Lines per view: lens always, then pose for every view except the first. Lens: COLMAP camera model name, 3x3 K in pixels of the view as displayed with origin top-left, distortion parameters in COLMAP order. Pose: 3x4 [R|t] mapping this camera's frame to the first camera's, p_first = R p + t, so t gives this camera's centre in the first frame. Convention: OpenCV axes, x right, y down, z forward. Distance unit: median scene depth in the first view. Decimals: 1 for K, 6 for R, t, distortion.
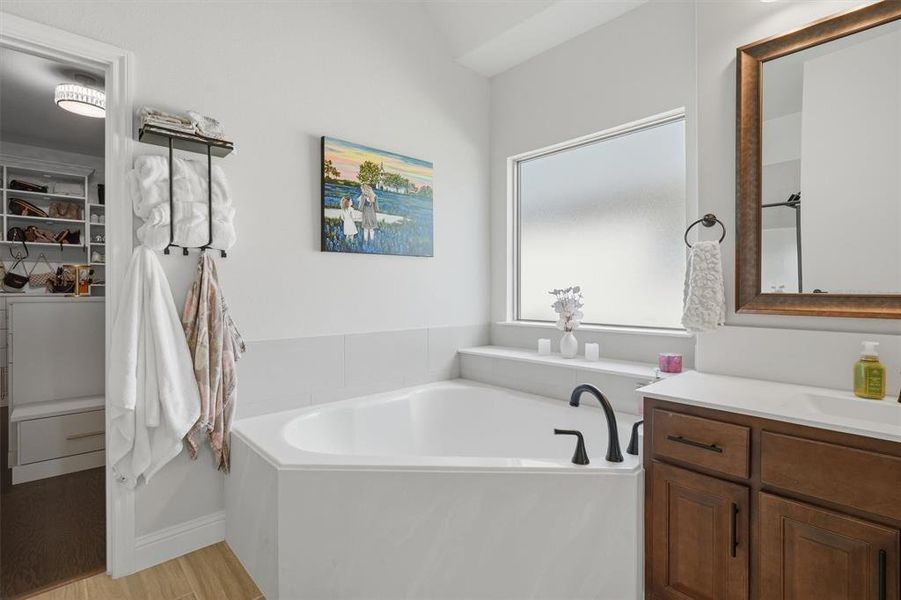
lens RADIAL K [[434.2, 0, 452.9], [0, 434.2, 293.5], [0, 0, 1]] dist [-0.000602, -0.000445]
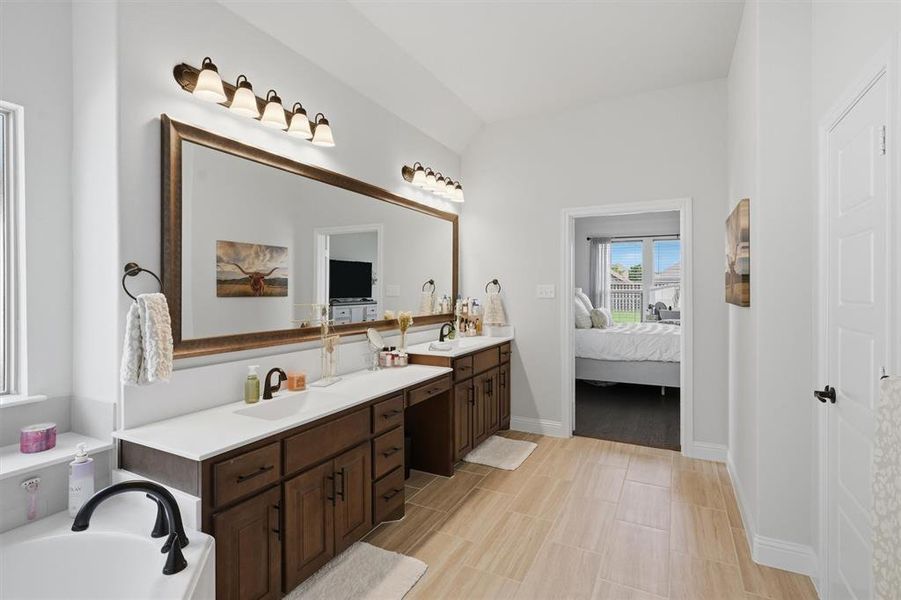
lens RADIAL K [[434.2, 0, 449.8], [0, 434.2, 292.7], [0, 0, 1]] dist [-0.000602, -0.000445]
pose [[-0.349053, -0.008999, 0.937060, -0.417979], [0.004020, 0.999930, 0.011100, -0.092971], [-0.937094, 0.007641, -0.348992, 0.504401]]
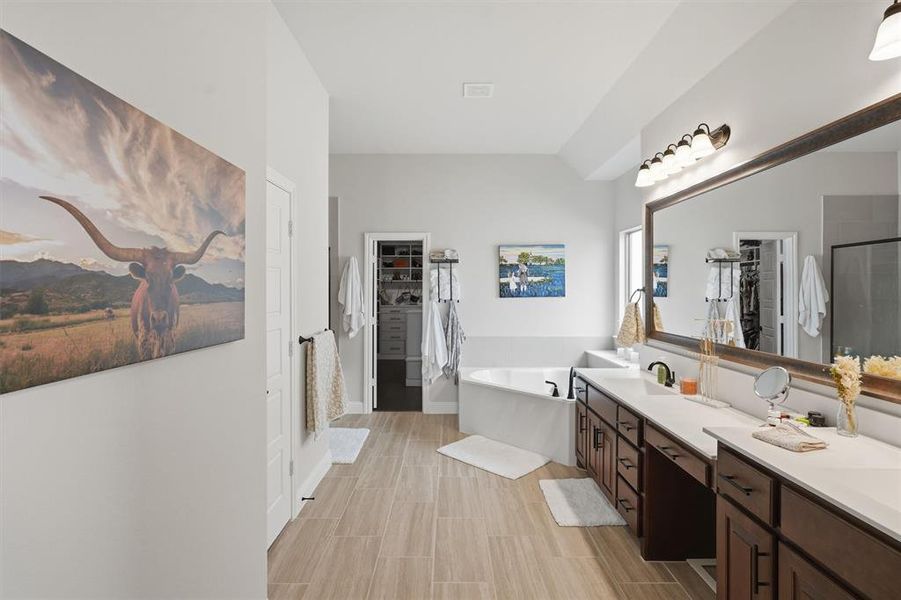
lens RADIAL K [[389.4, 0, 449.9], [0, 389.4, 295.6], [0, 0, 1]] dist [-0.003247, -0.000124]
pose [[0.747001, 0.004638, -0.664807, 0.810597], [-0.006714, 0.999977, -0.000568, -0.103658], [0.664789, 0.004888, 0.747015, -0.627884]]
